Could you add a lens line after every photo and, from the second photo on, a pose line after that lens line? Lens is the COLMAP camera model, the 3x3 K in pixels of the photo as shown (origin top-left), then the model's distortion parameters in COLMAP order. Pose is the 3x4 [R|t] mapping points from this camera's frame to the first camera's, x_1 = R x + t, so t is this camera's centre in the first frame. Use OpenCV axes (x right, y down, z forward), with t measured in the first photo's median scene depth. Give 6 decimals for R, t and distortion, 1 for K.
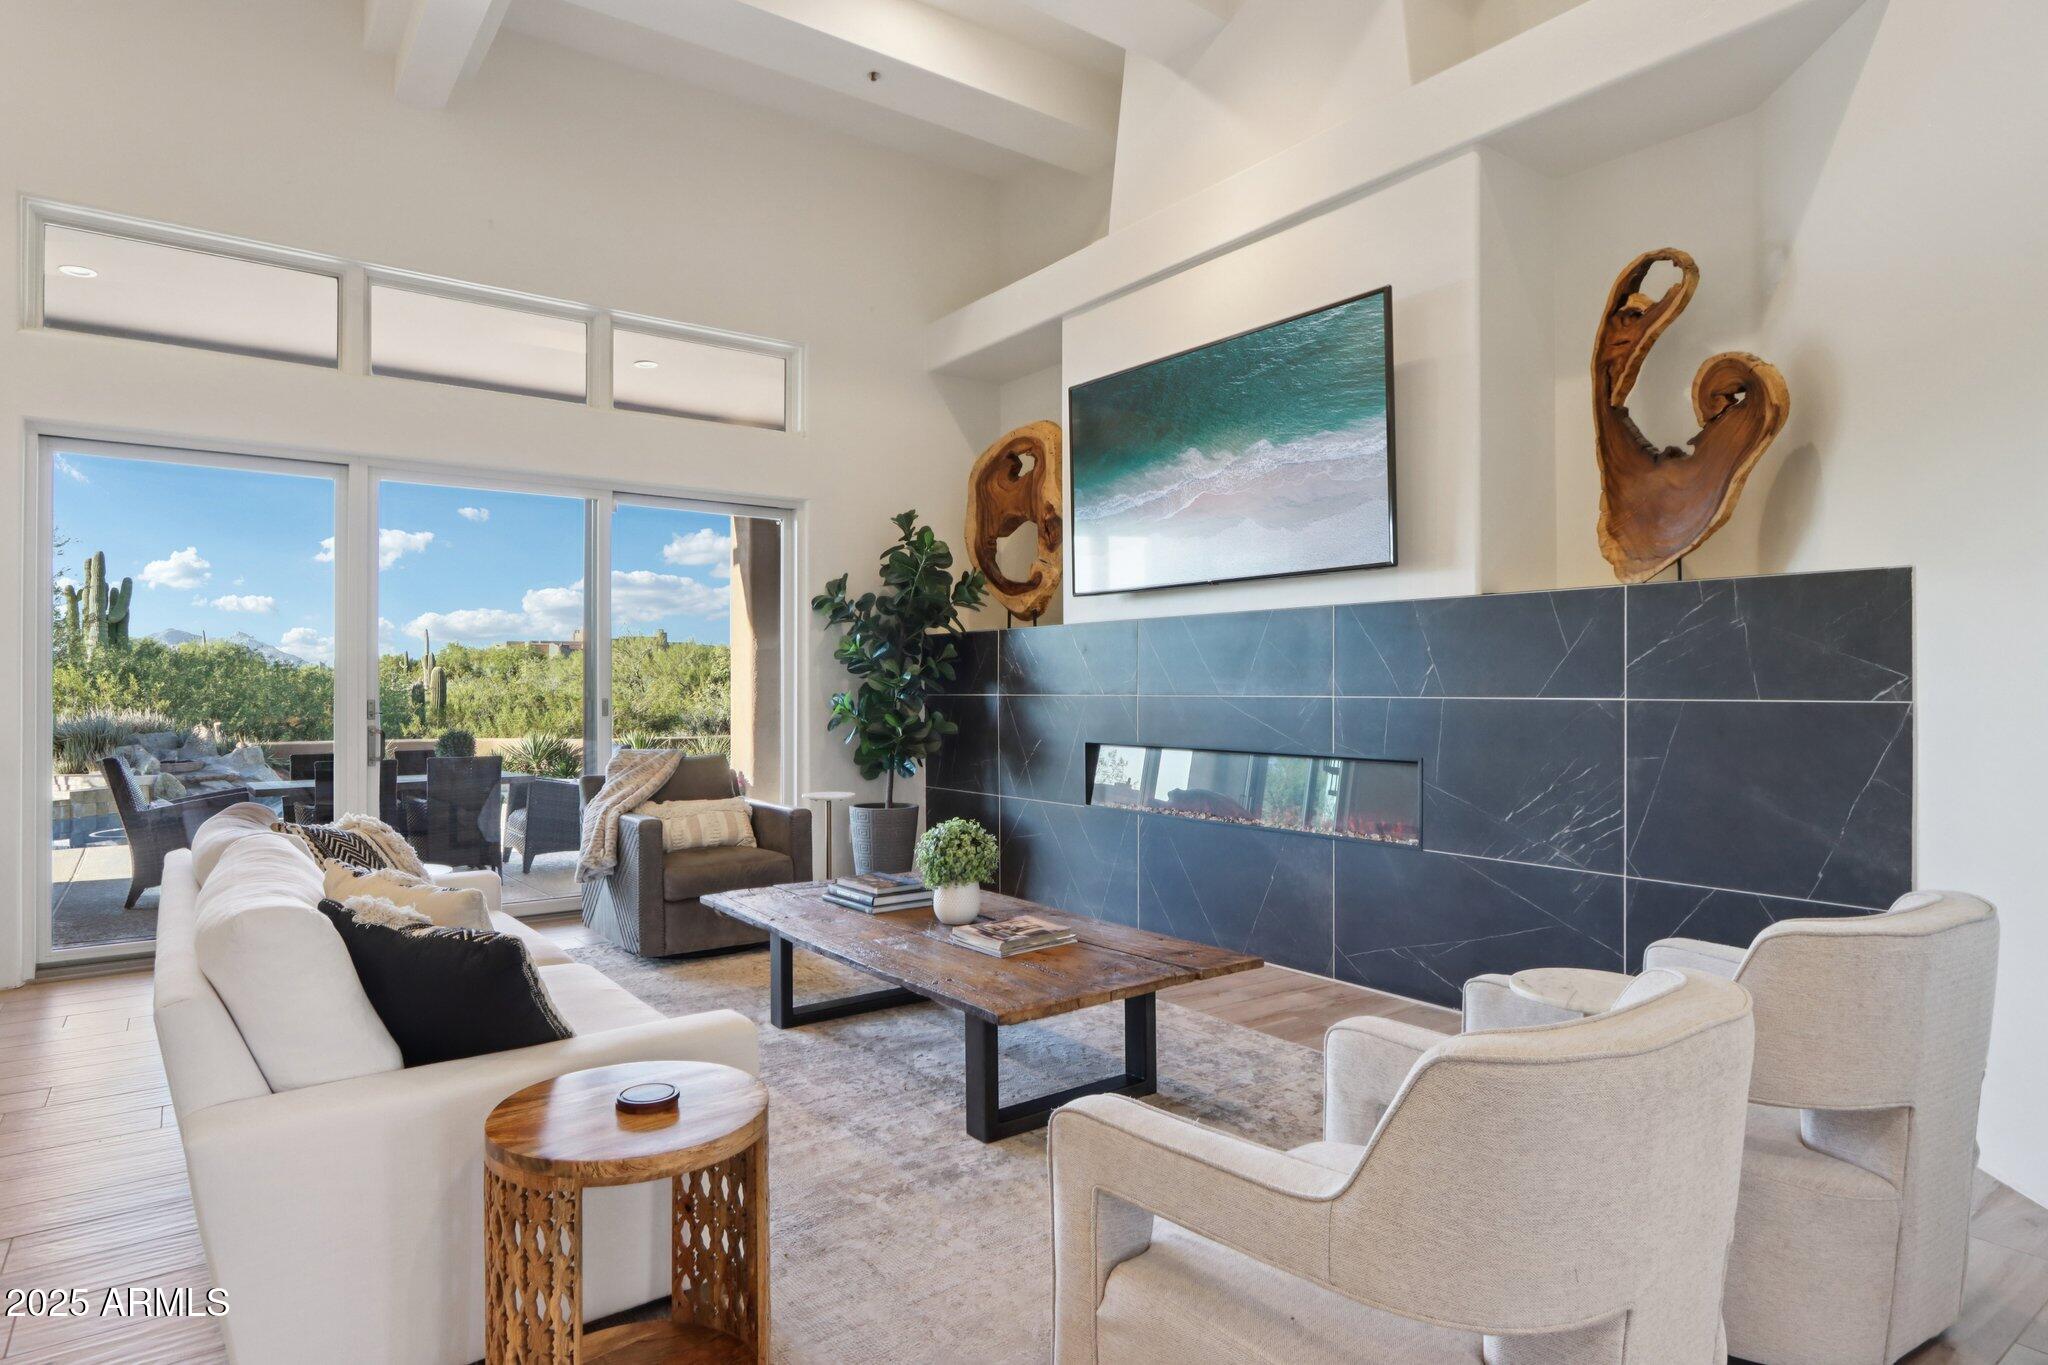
lens RADIAL K [[1138.8, 0, 1026.4], [0, 1138.8, 690.7], [0, 0, 1]] dist [-0.001993, -0.000645]
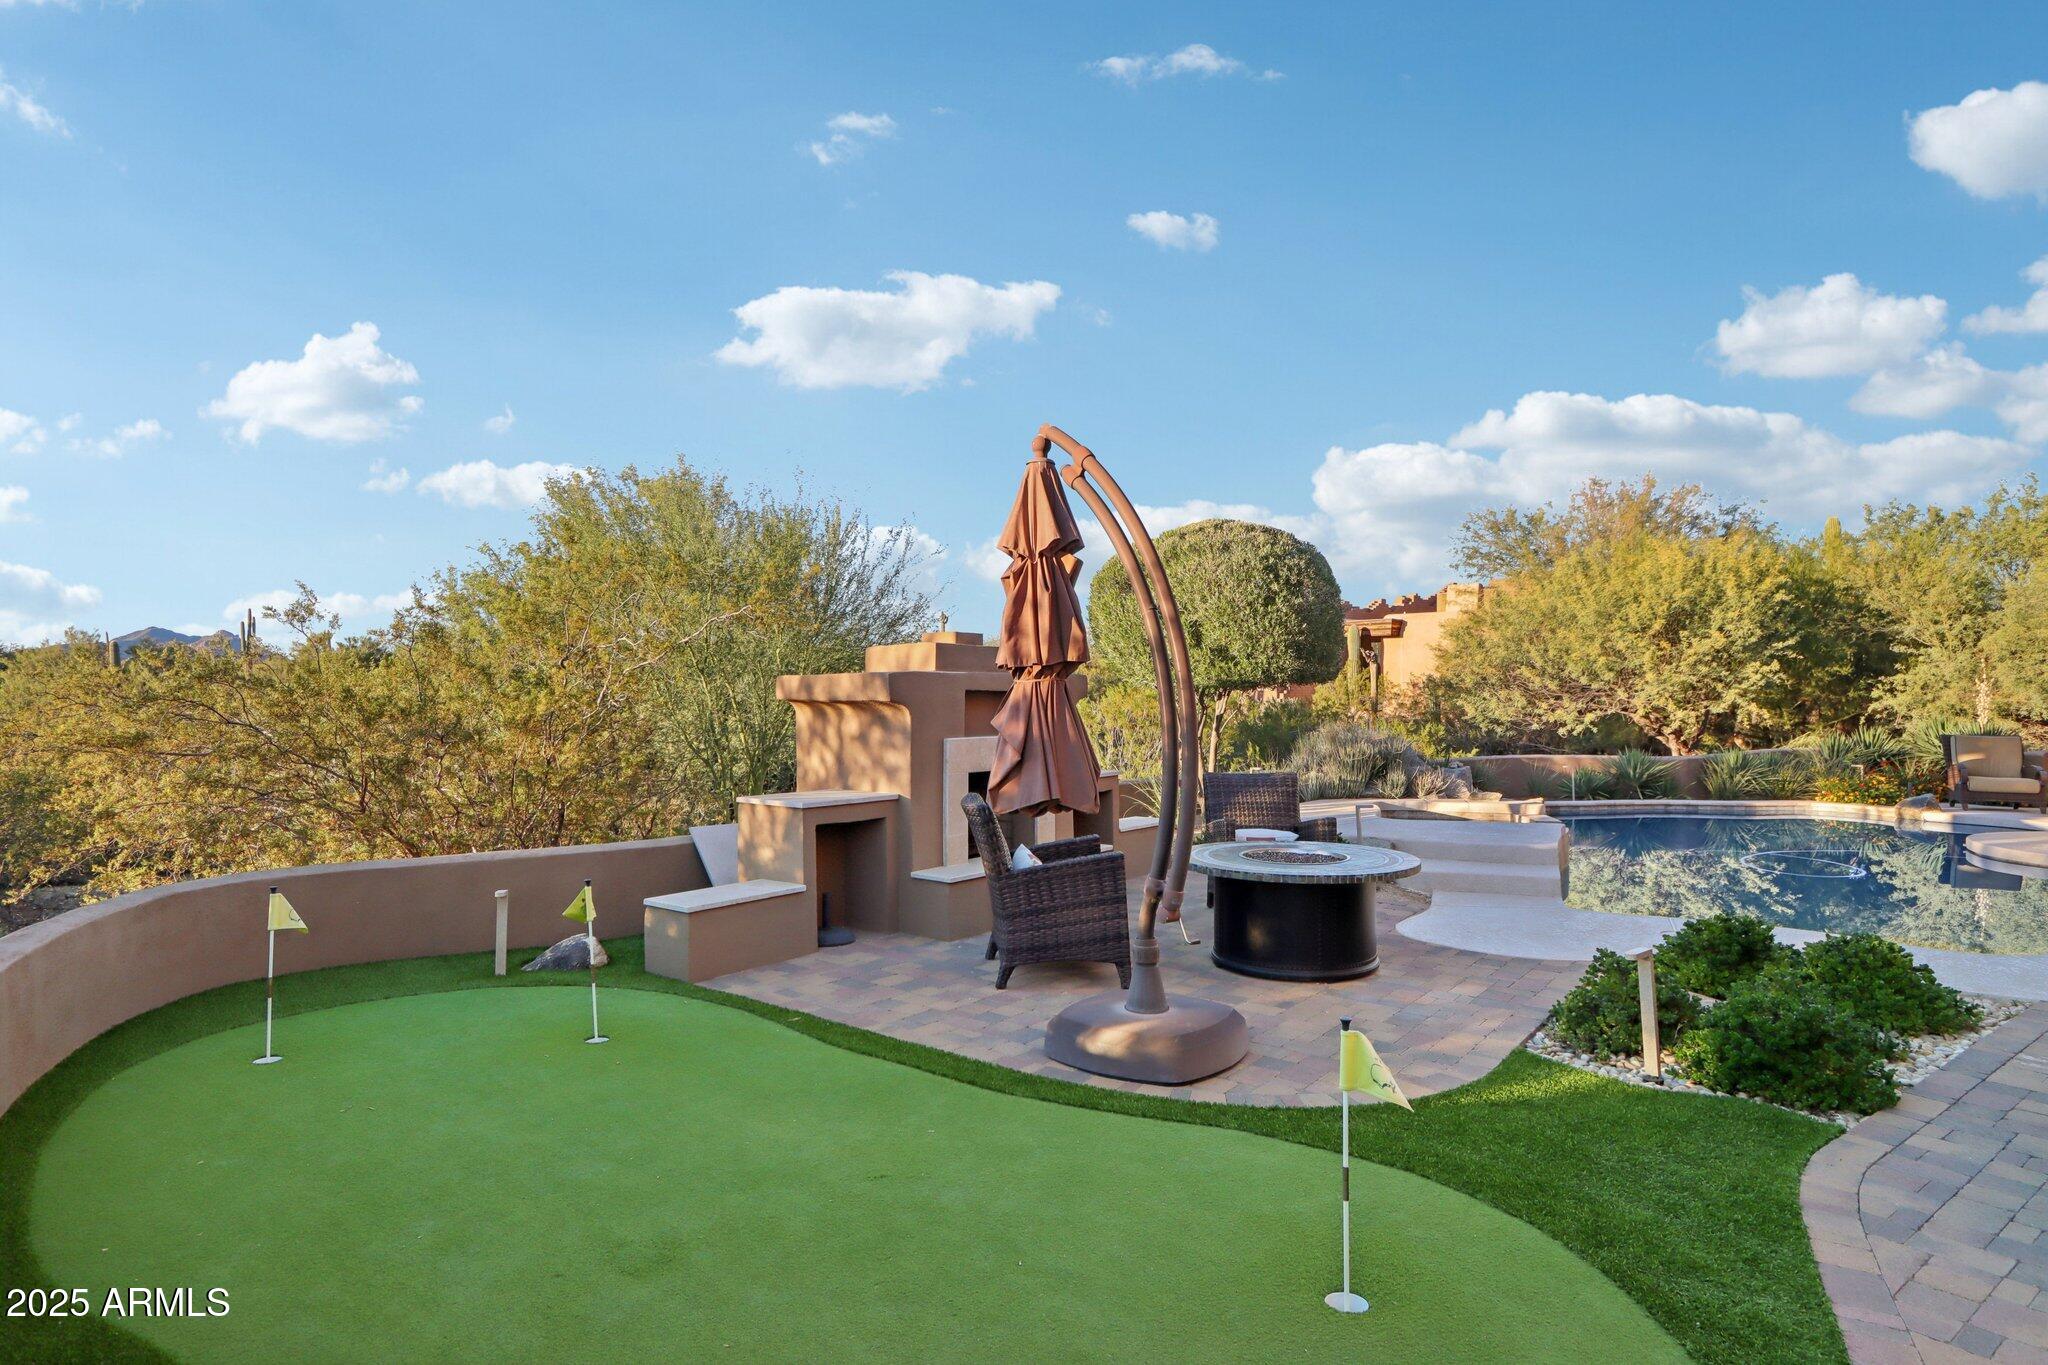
lens RADIAL K [[1138.8, 0, 1030.0], [0, 1138.8, 693.3], [0, 0, 1]] dist [-0.001993, -0.000645]
pose [[0.999997, 0.002187, 0.000829, -0.529863], [-0.002192, 0.999982, 0.005579, -0.015087], [-0.000817, -0.005580, 0.999984, 0.650194]]
